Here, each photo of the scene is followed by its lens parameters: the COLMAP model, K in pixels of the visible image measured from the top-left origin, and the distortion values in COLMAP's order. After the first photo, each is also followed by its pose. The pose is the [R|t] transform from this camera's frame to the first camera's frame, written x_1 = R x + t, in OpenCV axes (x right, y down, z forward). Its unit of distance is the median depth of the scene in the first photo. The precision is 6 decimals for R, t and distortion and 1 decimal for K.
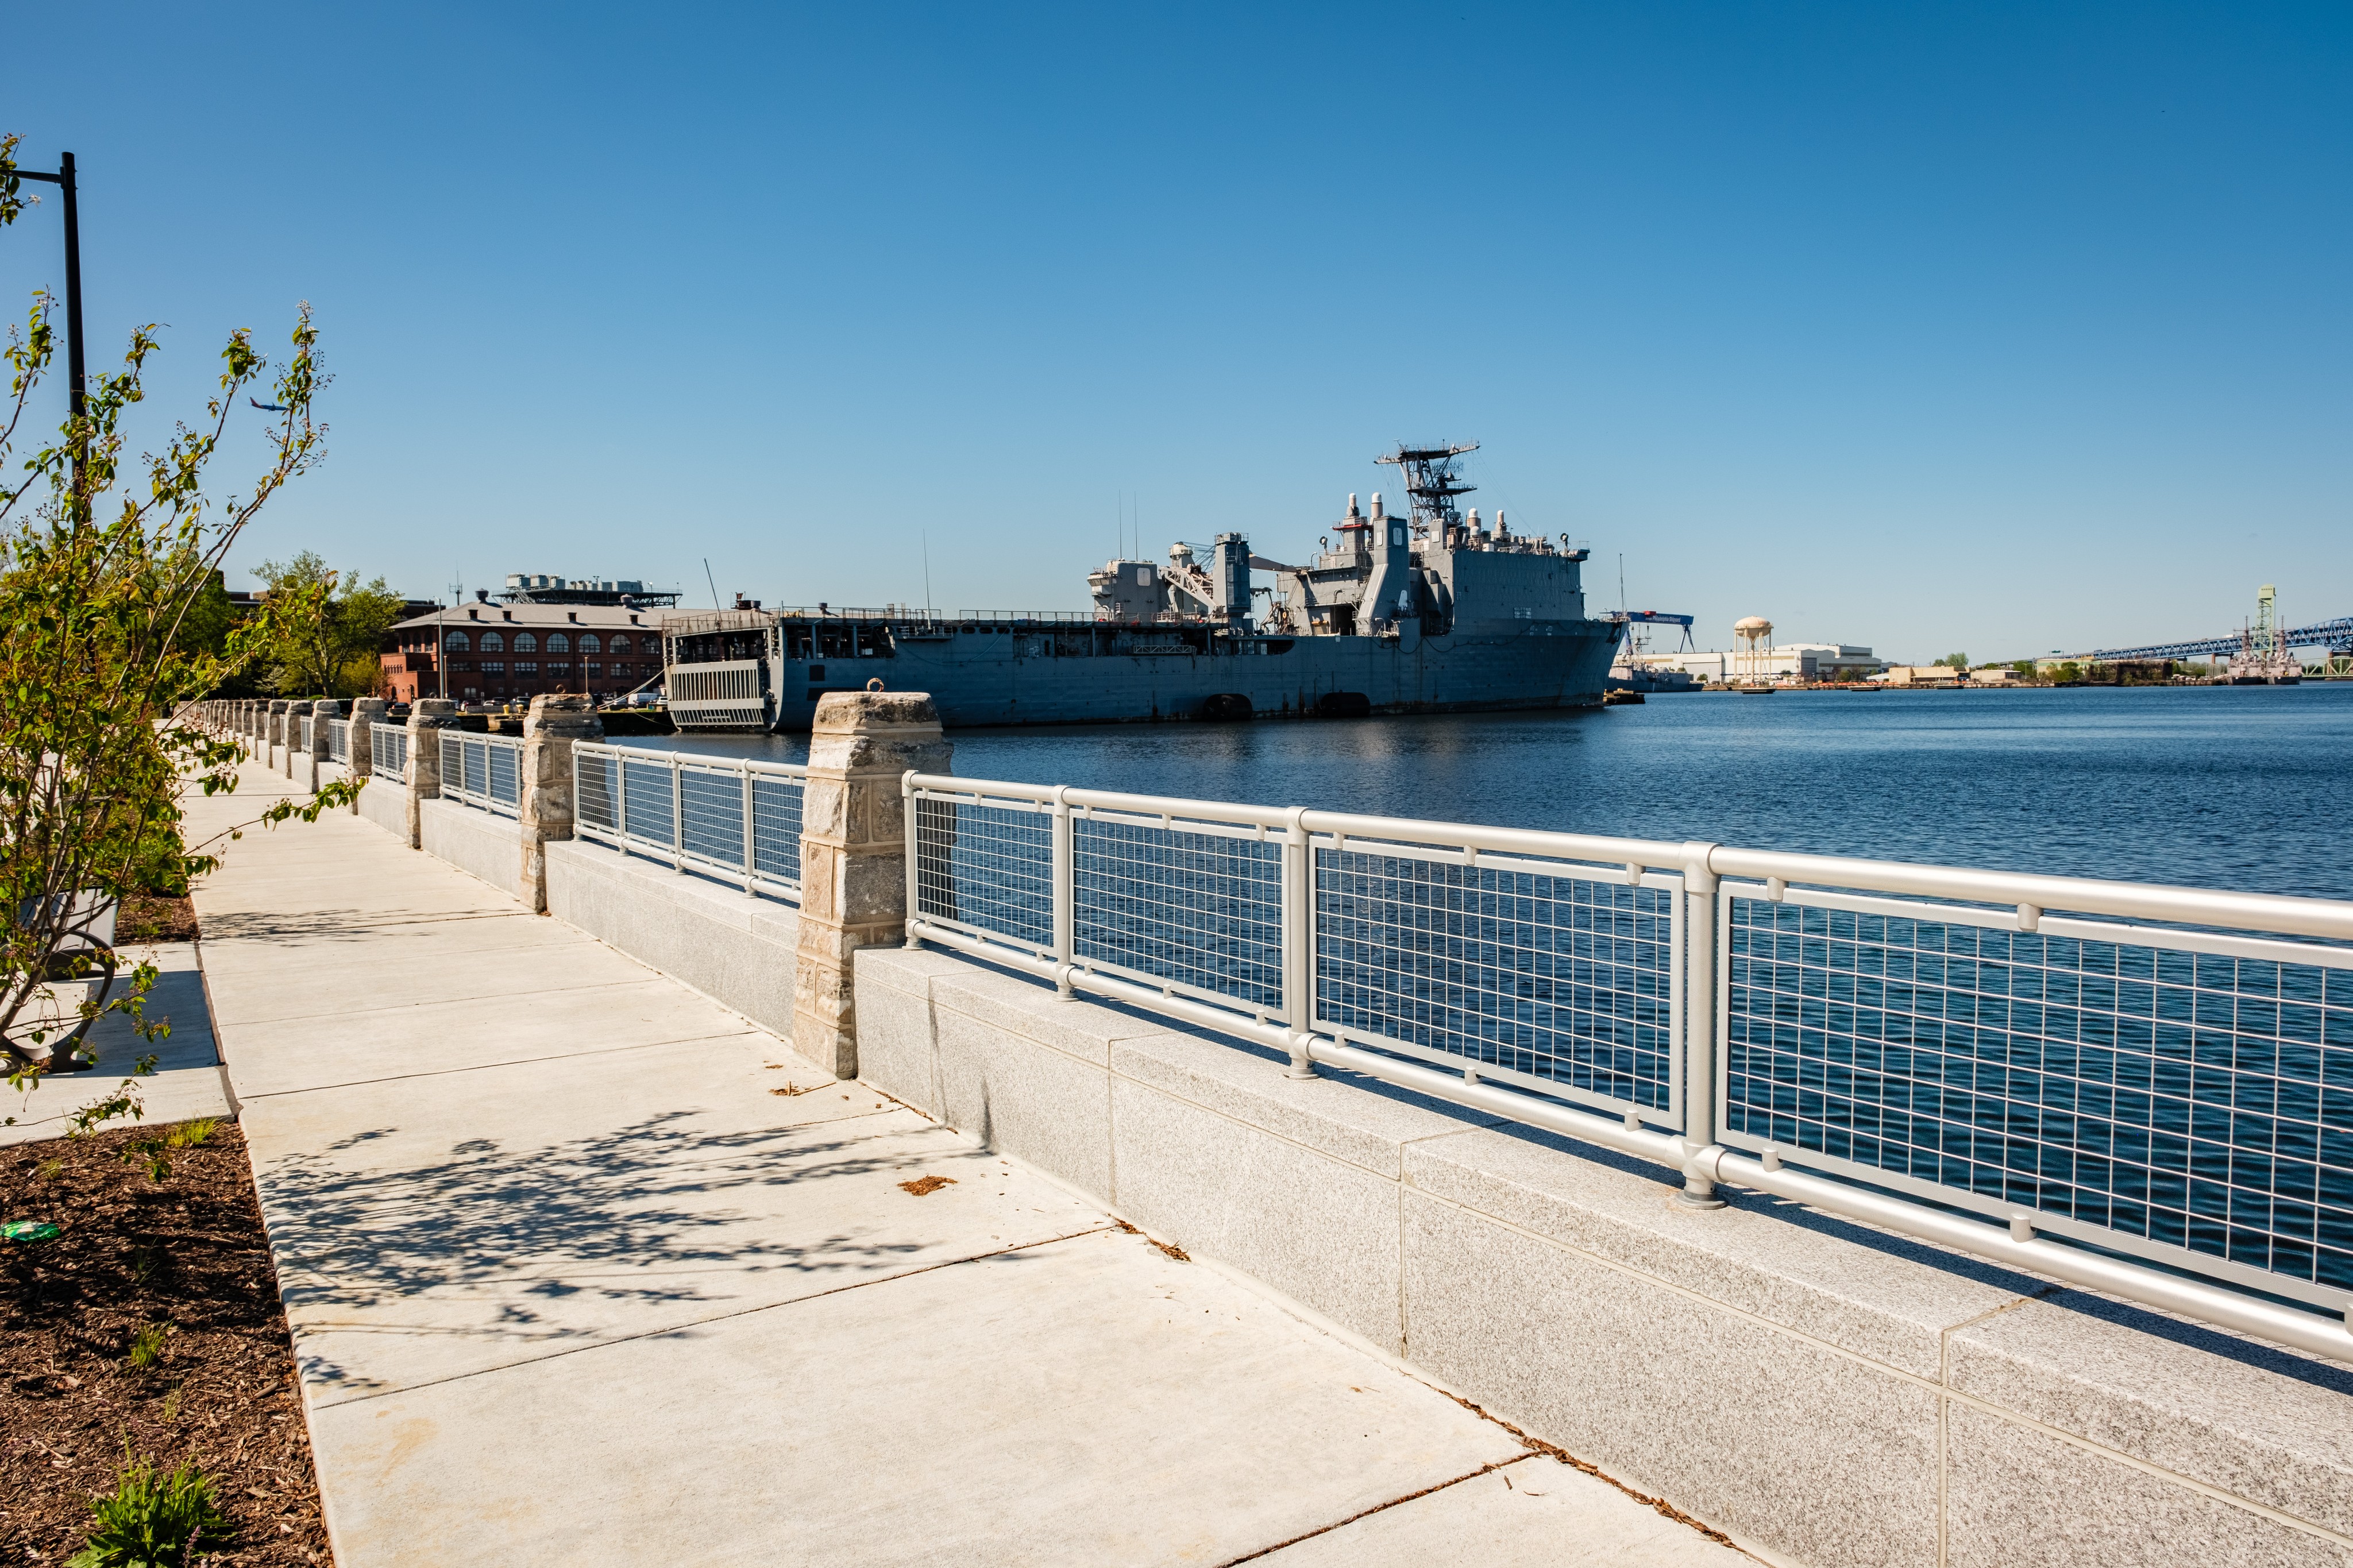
lens RADIAL K [[1632.1, 0, 1168.9], [0, 1632.1, 772.9], [0, 0, 1]] dist [-0.018361, 0.000713]
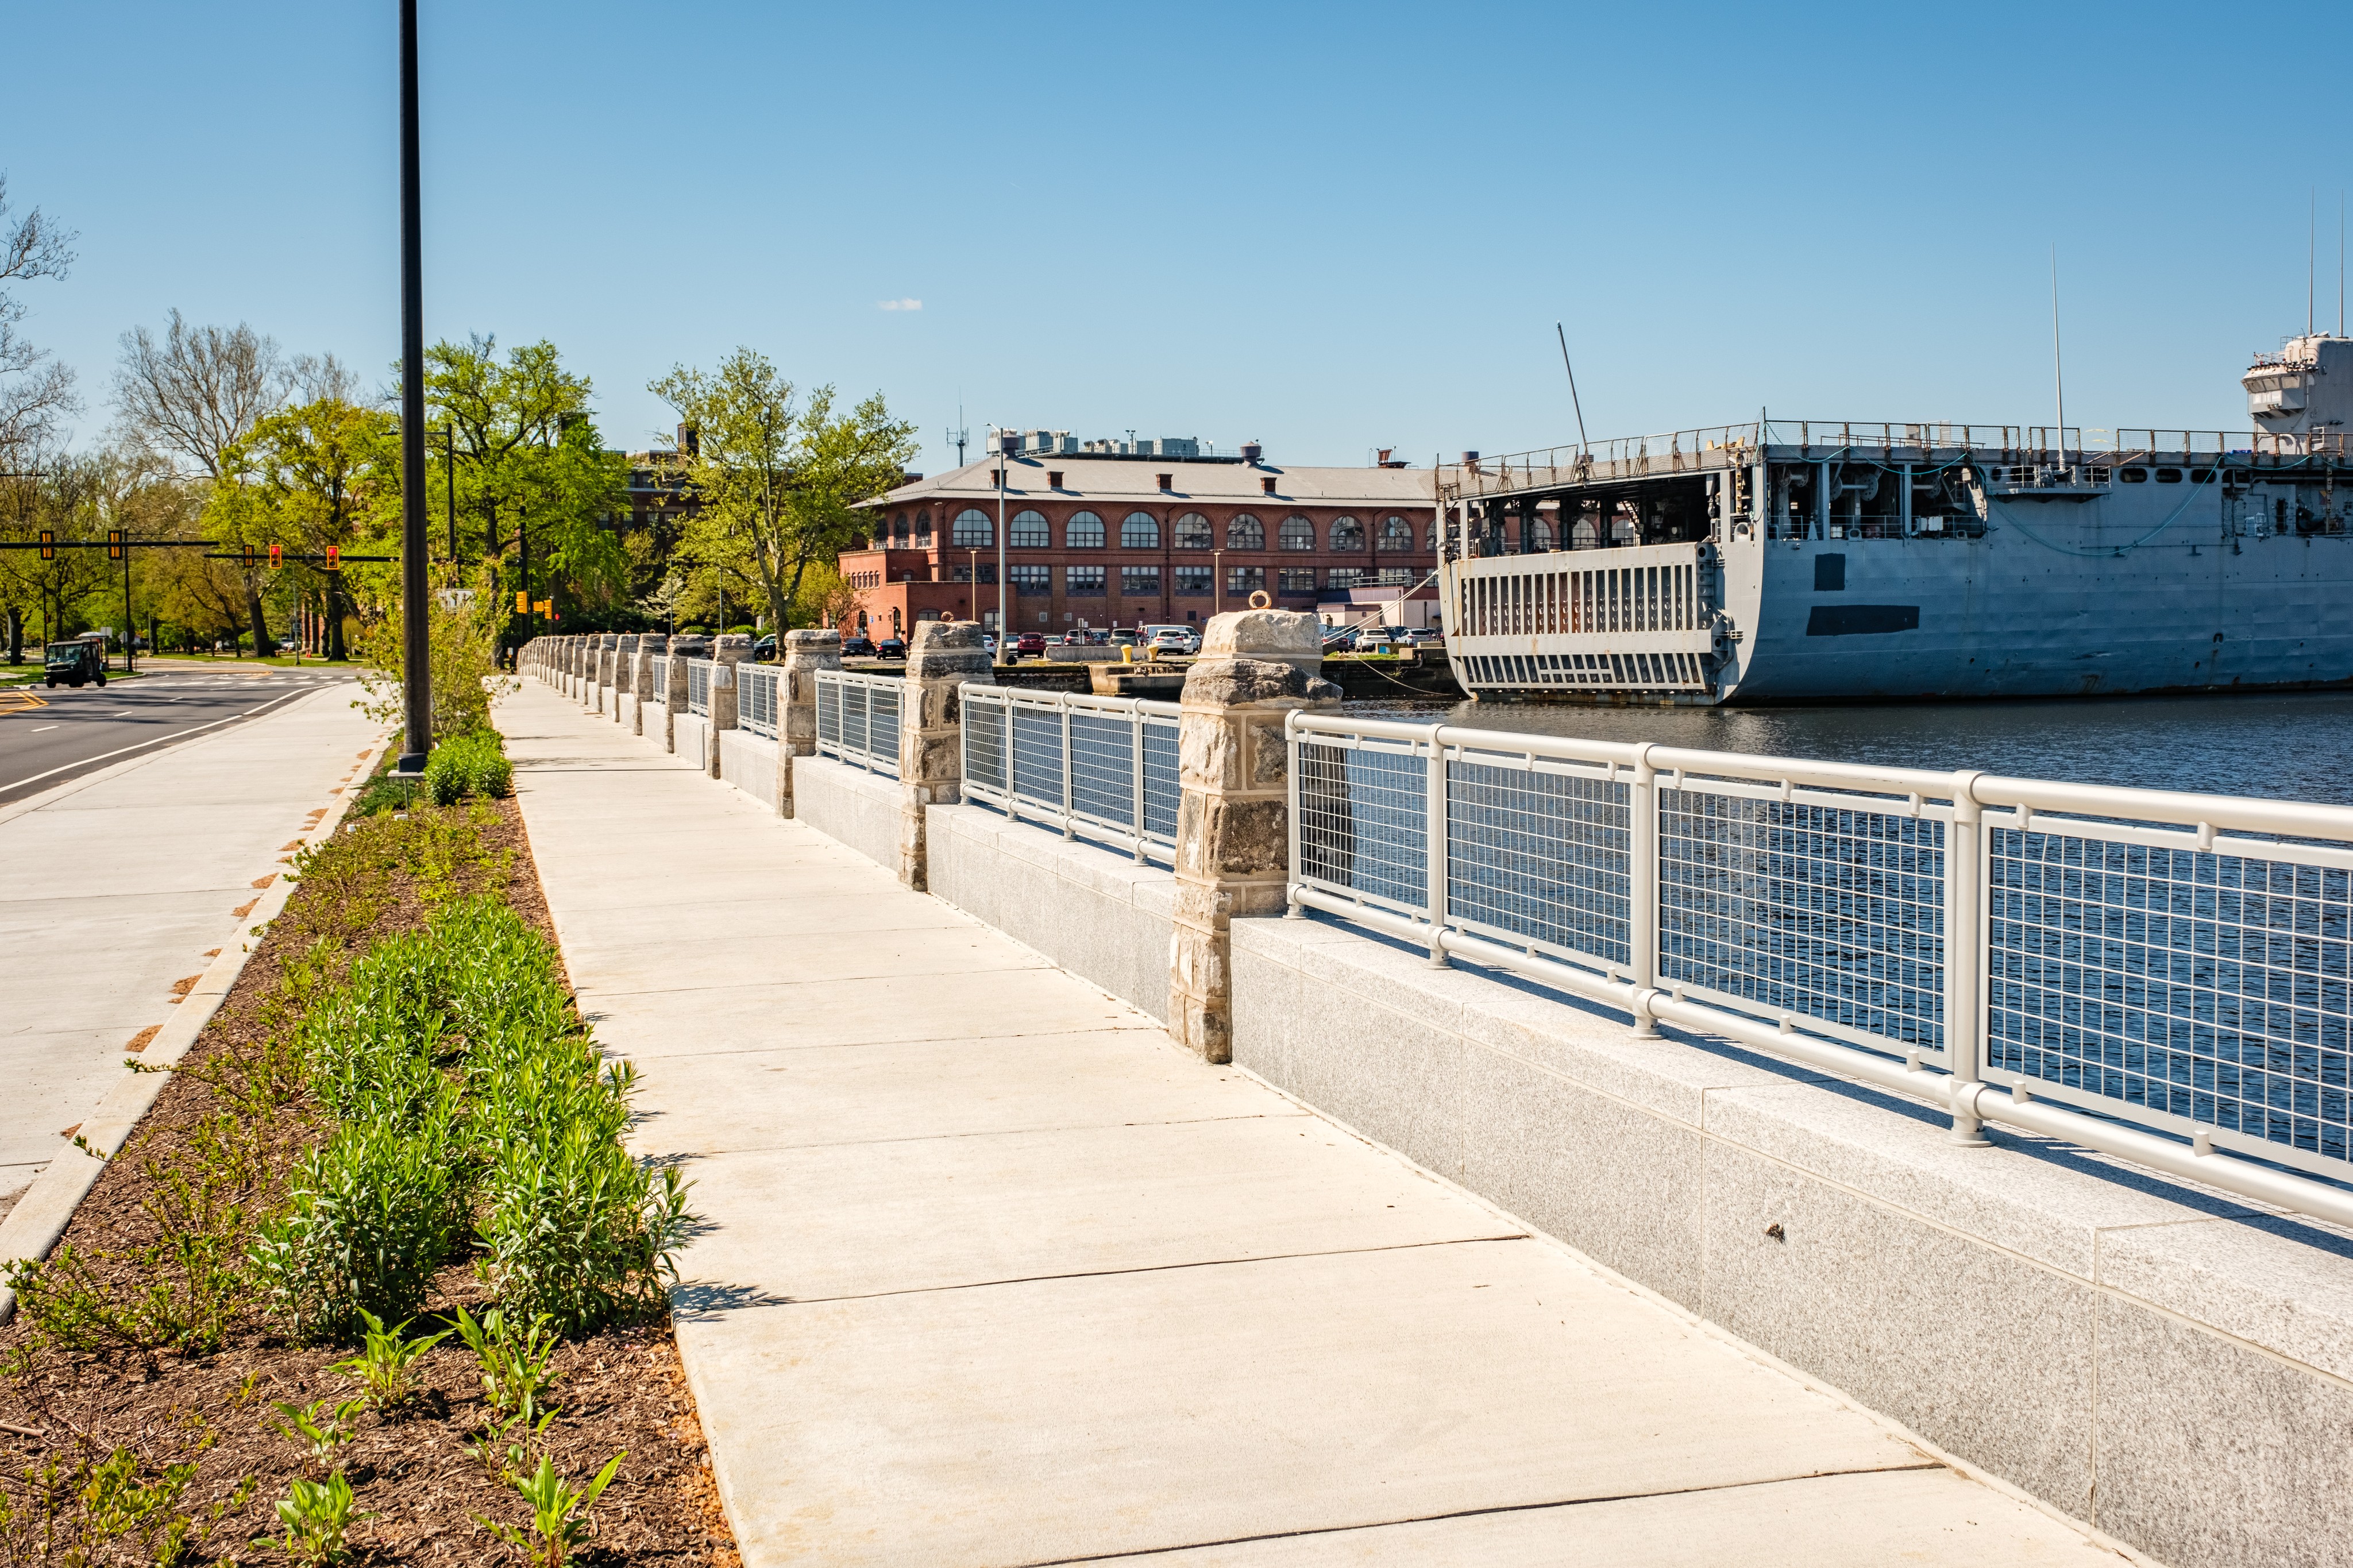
lens RADIAL K [[2453.5, 0, 1155.5], [0, 2453.5, 779.7], [0, 0, 1]] dist [-0.061368, 0.154400]
pose [[0.958942, 0.016141, -0.283142, -0.143329], [-0.012281, 0.999806, 0.015402, -0.009522], [0.283336, -0.011292, 0.958954, 0.225642]]
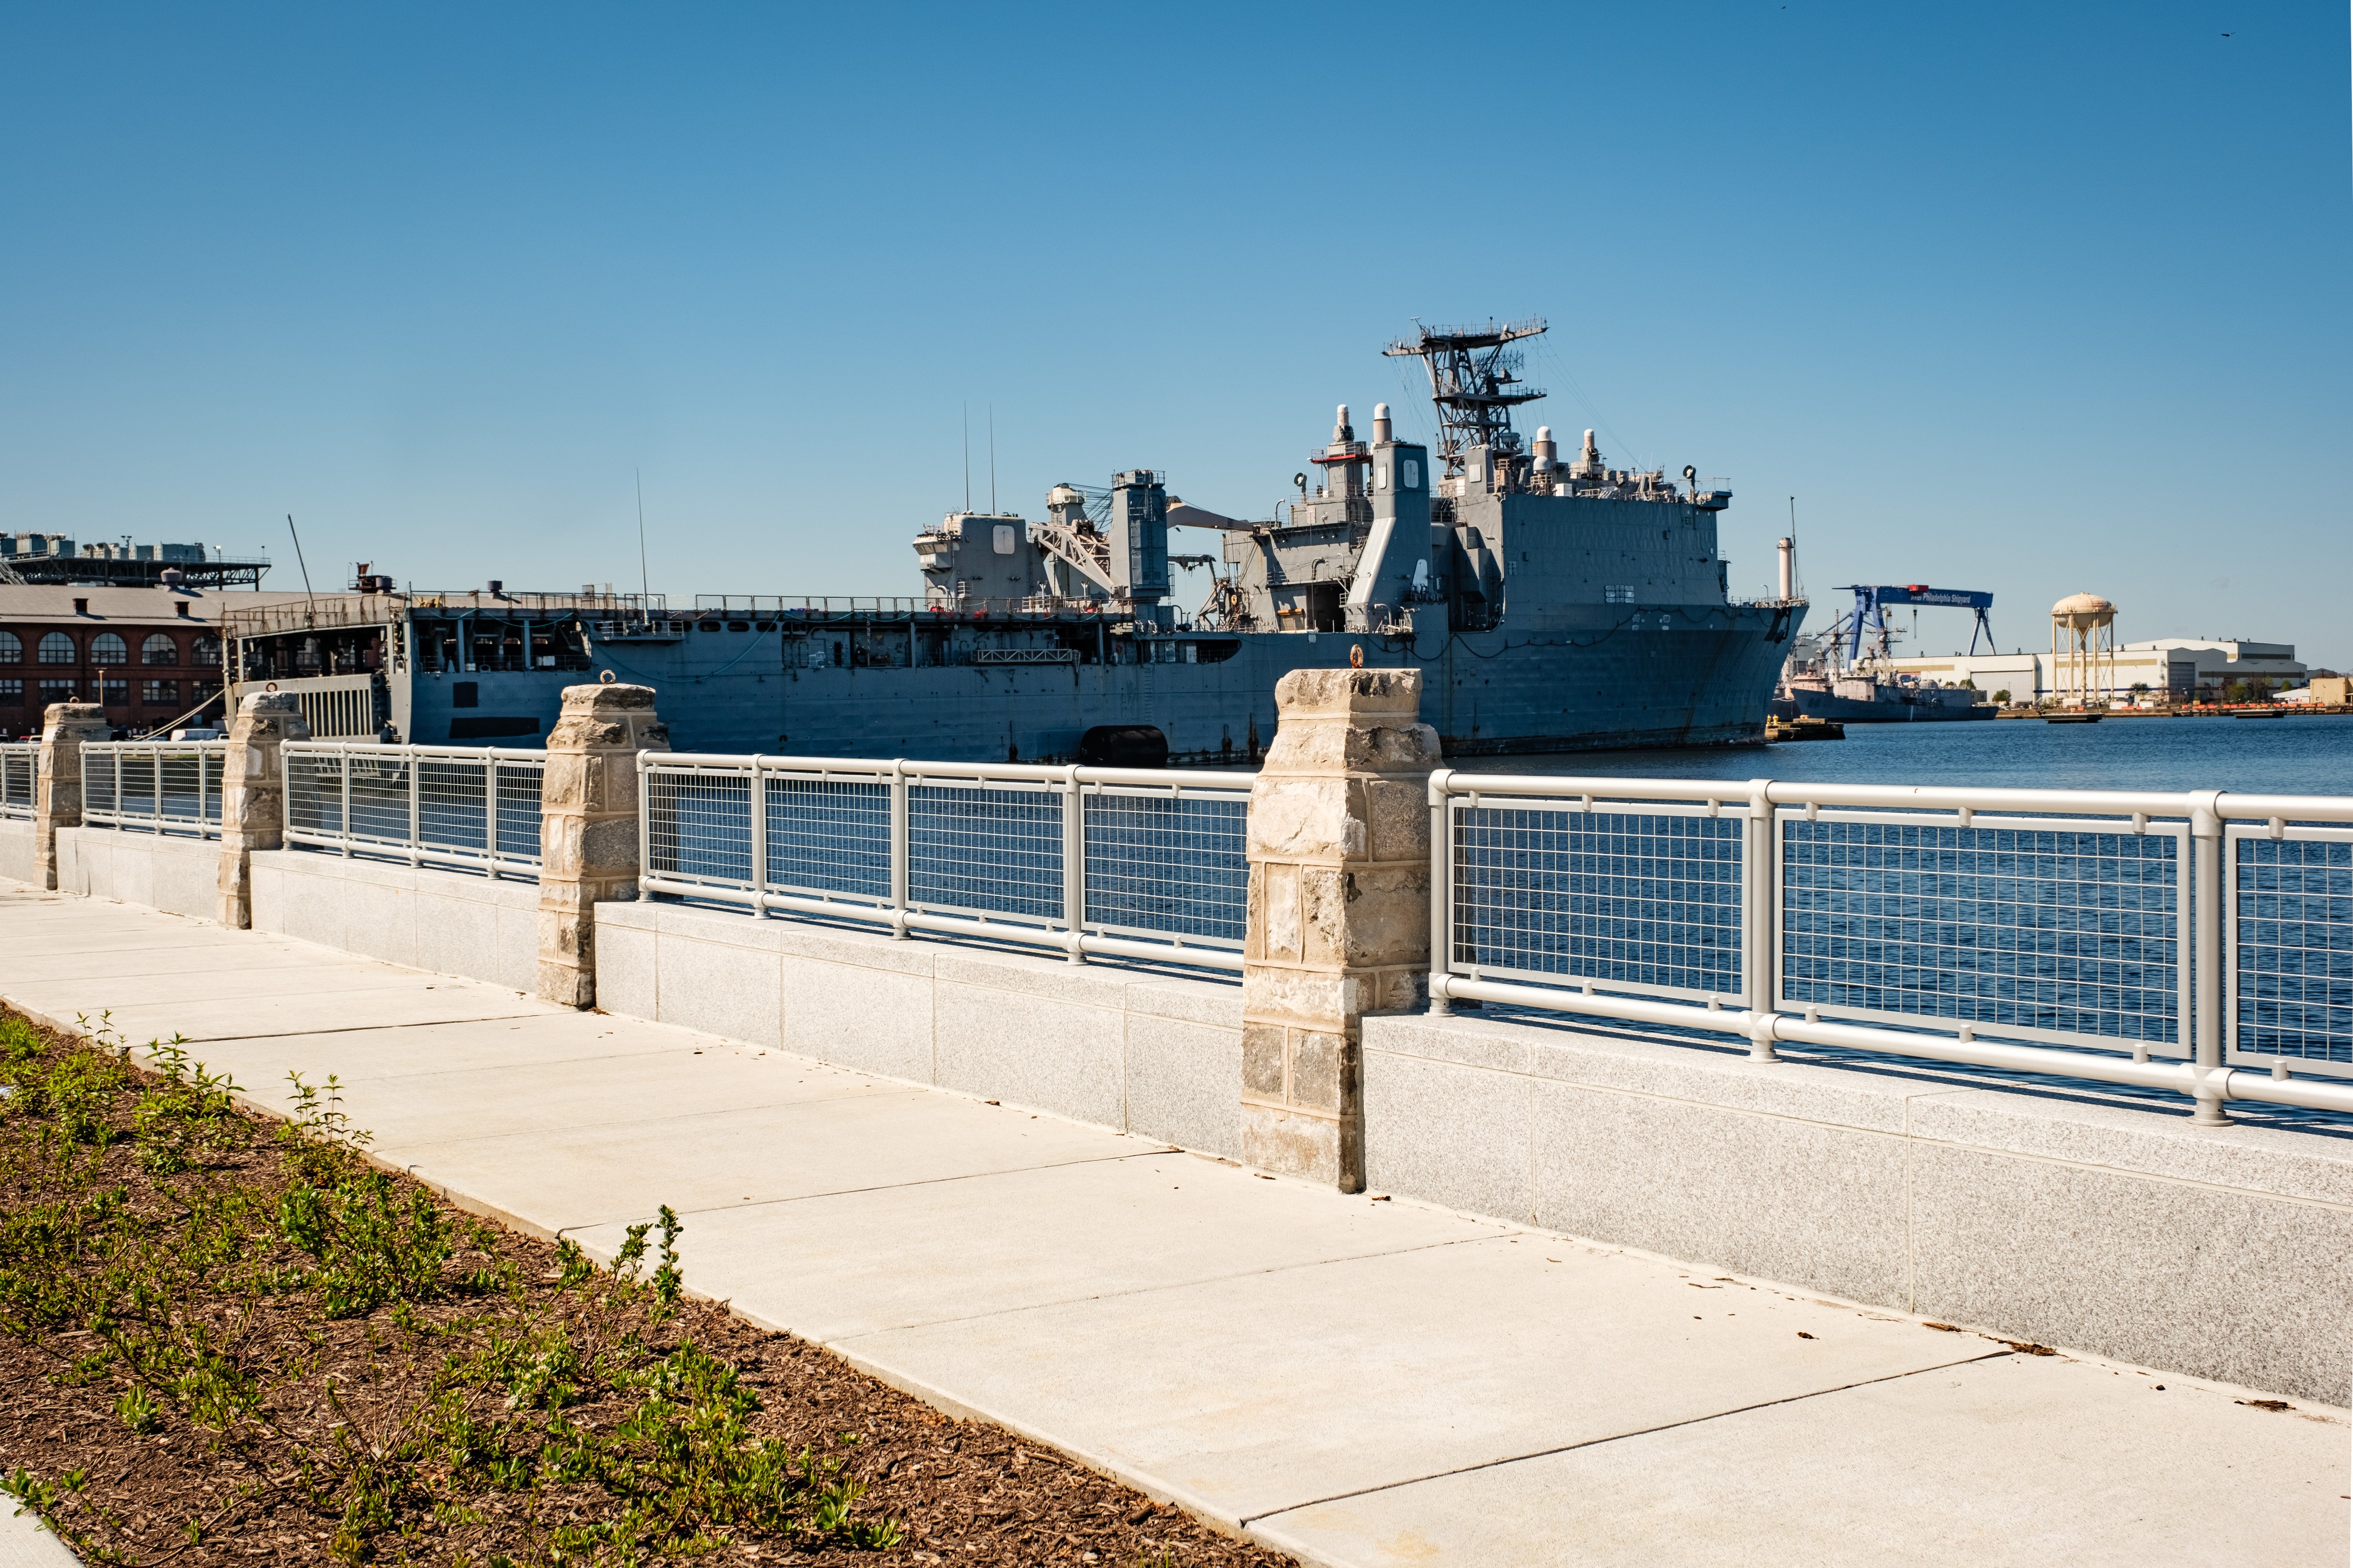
lens RADIAL K [[2784.0, 0, 1164.4], [0, 2784.0, 753.4], [0, 0, 1]] dist [0.060362, -0.200083]
pose [[0.999878, -0.004332, 0.015003, 0.028687], [0.004917, 0.999219, -0.039215, 0.004020], [-0.014821, 0.039284, 0.999118, -0.064876]]
